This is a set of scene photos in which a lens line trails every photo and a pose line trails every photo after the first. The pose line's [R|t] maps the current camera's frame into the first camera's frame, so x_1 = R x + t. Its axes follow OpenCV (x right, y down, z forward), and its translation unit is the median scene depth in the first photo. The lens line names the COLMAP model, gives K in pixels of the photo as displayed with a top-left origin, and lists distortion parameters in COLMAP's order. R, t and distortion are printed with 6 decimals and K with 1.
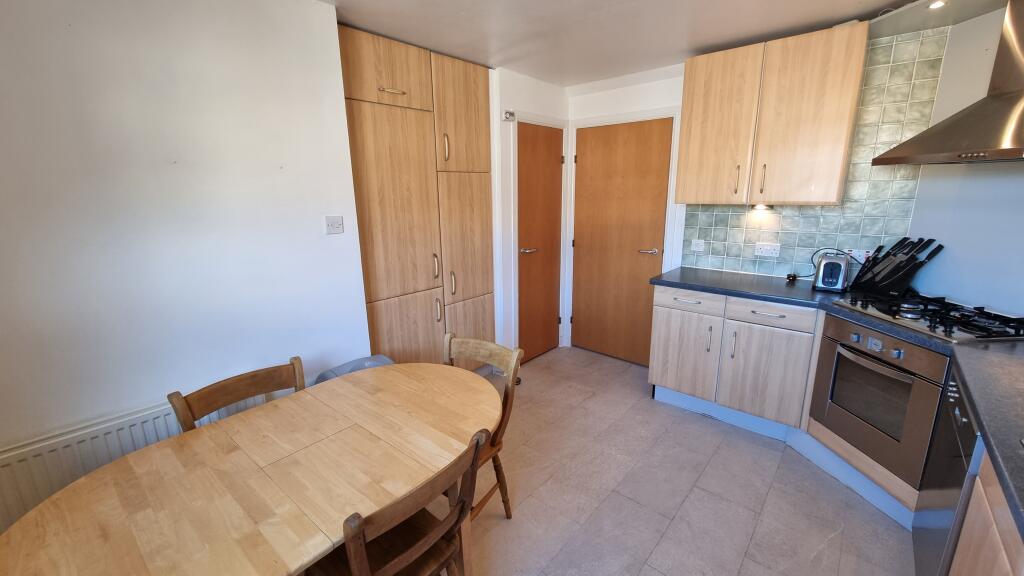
lens RADIAL K [[414.5, 0, 512.0], [0, 414.5, 288.0], [0, 0, 1]] dist [0.003693, 0.000040]
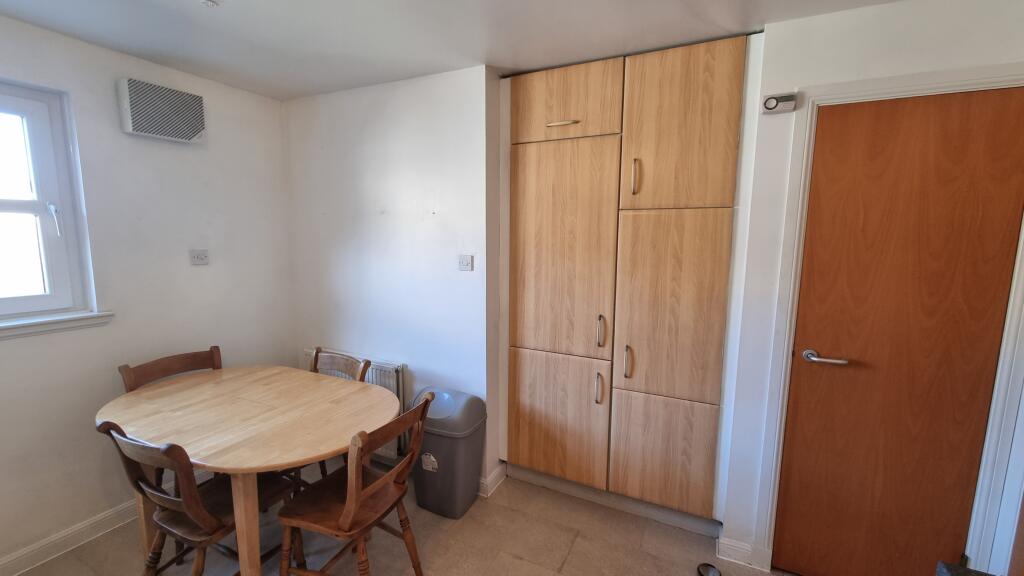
lens RADIAL K [[414.5, 0, 512.0], [0, 414.5, 288.0], [0, 0, 1]] dist [0.003693, 0.000040]
pose [[0.266856, 0.134997, -0.954235, 0.522492], [-0.237037, 0.968918, 0.070786, -0.154336], [0.934131, 0.207299, 0.290561, 0.645796]]
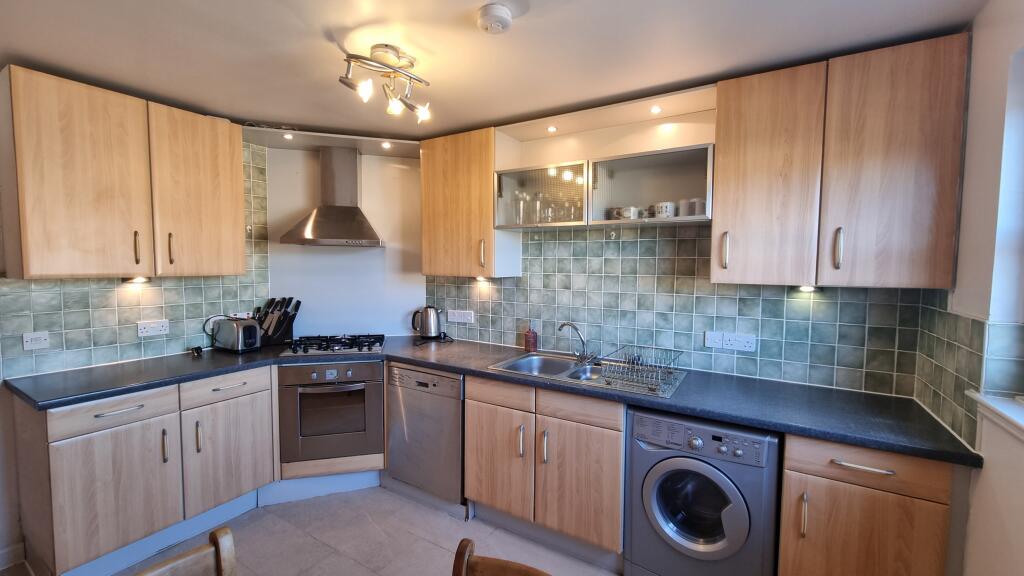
lens RADIAL K [[414.5, 0, 512.0], [0, 414.5, 288.0], [0, 0, 1]] dist [0.003693, 0.000040]
pose [[-0.165348, -0.051031, 0.984914, -0.387690], [0.220572, 0.971450, 0.087363, -0.089936], [-0.961253, 0.231689, -0.149371, 0.420084]]
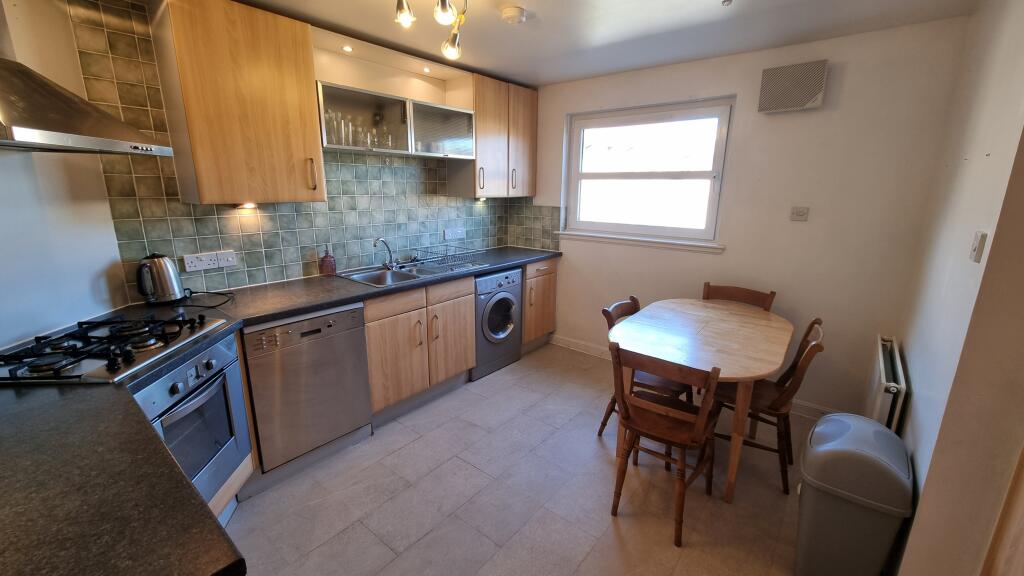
lens RADIAL K [[414.5, 0, 512.0], [0, 414.5, 288.0], [0, 0, 1]] dist [0.003693, 0.000040]
pose [[-0.999741, 0.005524, -0.022056, 0.191207], [-0.005128, 0.890273, 0.455399, -0.285060], [0.022152, 0.455394, -0.890014, 1.211367]]
